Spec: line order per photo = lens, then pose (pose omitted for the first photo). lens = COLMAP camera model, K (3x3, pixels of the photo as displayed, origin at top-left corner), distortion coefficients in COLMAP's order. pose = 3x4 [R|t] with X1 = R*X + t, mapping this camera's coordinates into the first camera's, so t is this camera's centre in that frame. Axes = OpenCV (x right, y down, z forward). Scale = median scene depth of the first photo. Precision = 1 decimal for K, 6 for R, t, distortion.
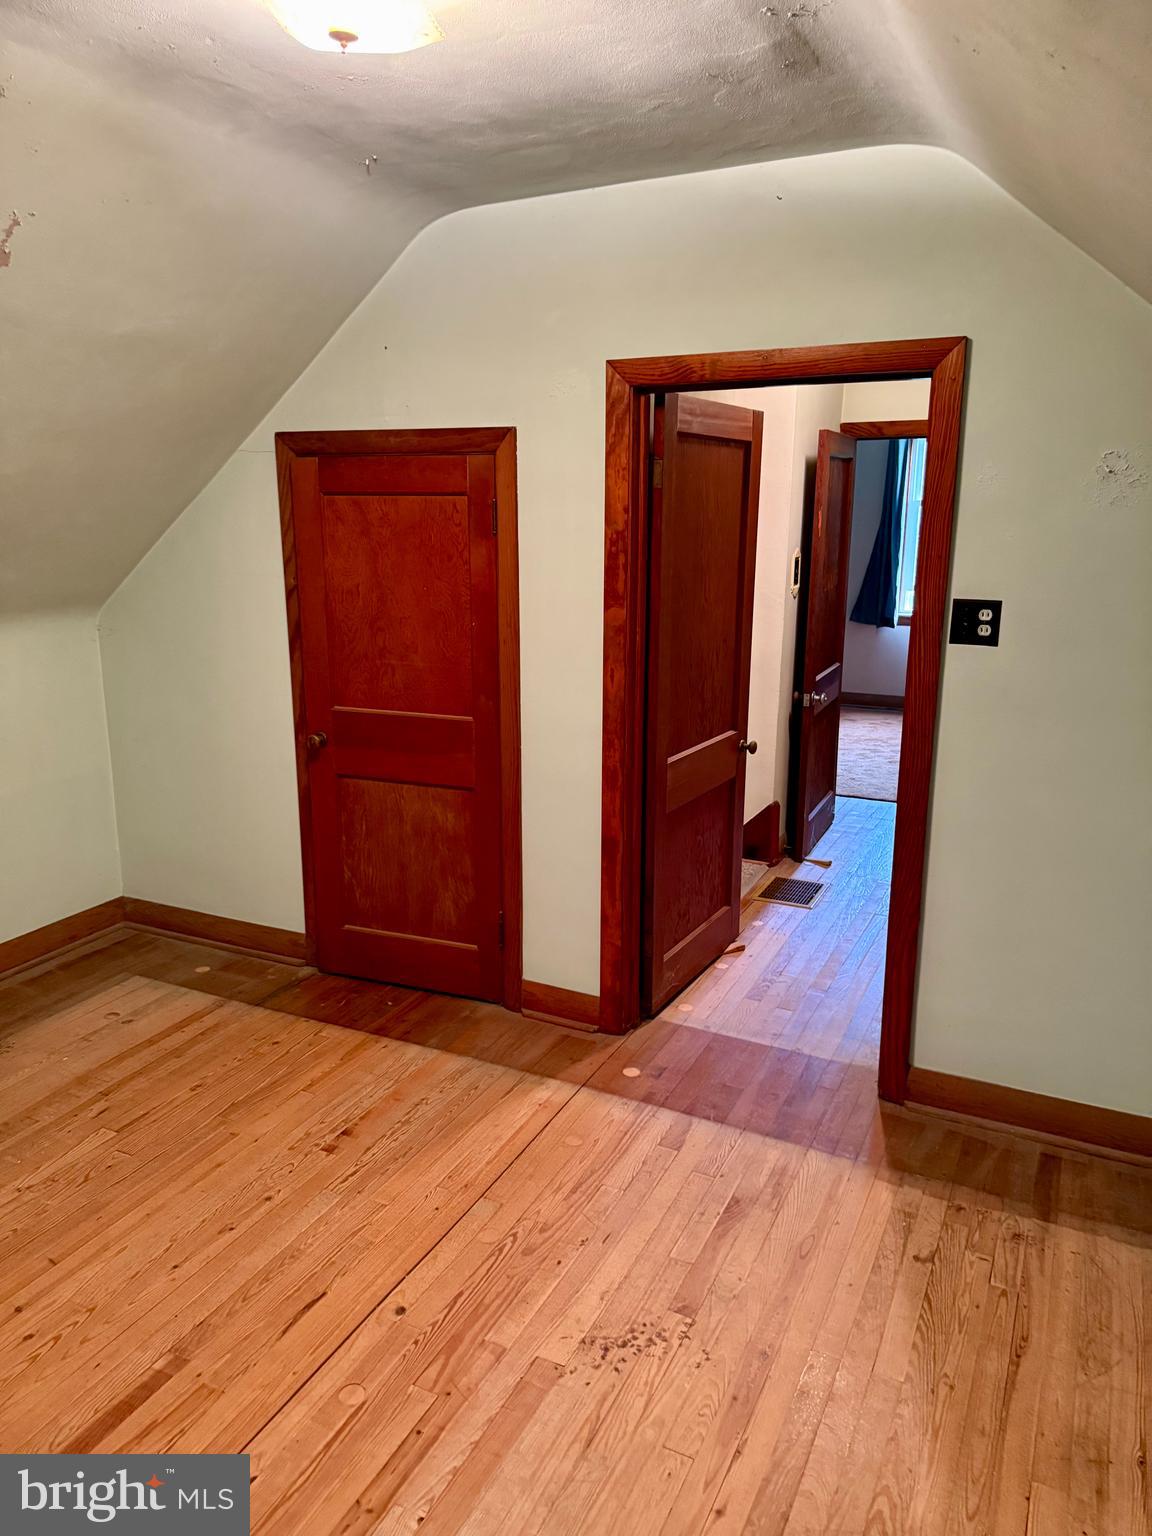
lens RADIAL K [[1069.9, 0, 576.0], [0, 1069.9, 768.0], [0, 0, 1]] dist [-0.001144, -0.001425]
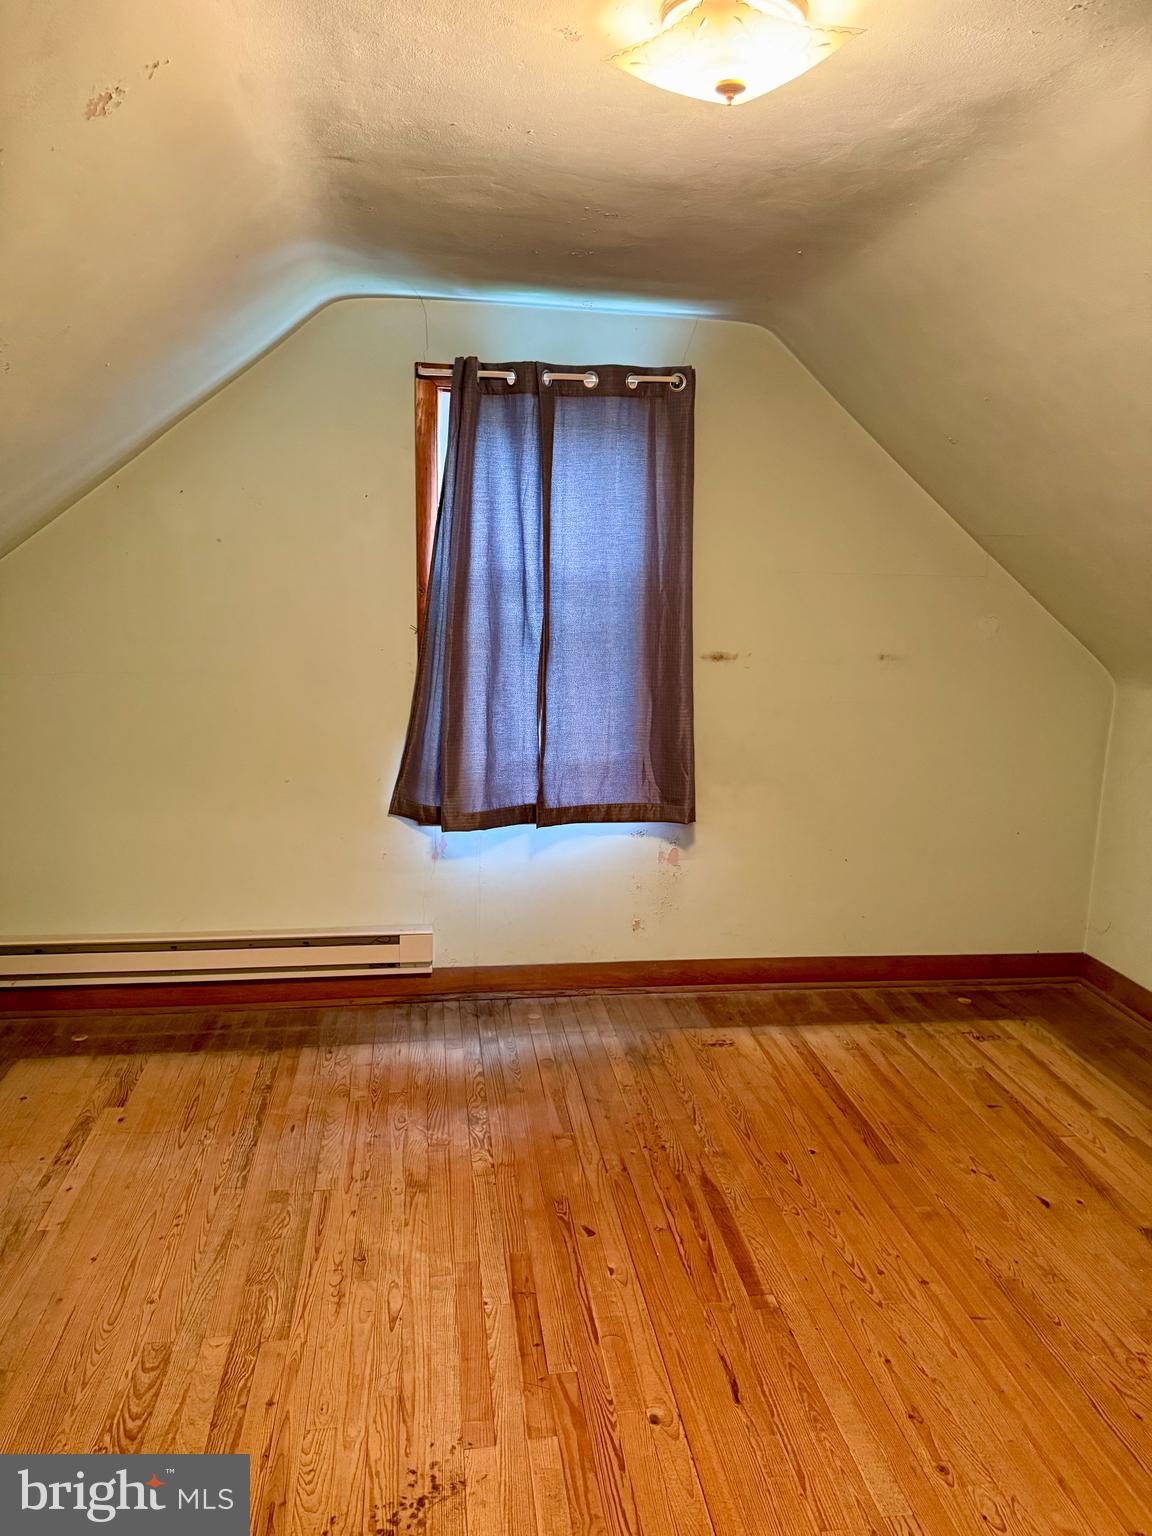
lens RADIAL K [[1069.9, 0, 576.0], [0, 1069.9, 768.0], [0, 0, 1]] dist [-0.001144, -0.001425]
pose [[-0.821393, 0.083767, -0.564178, 0.402220], [-0.162106, 0.914078, 0.371730, -0.378498], [0.546841, 0.396793, -0.737238, 1.539883]]
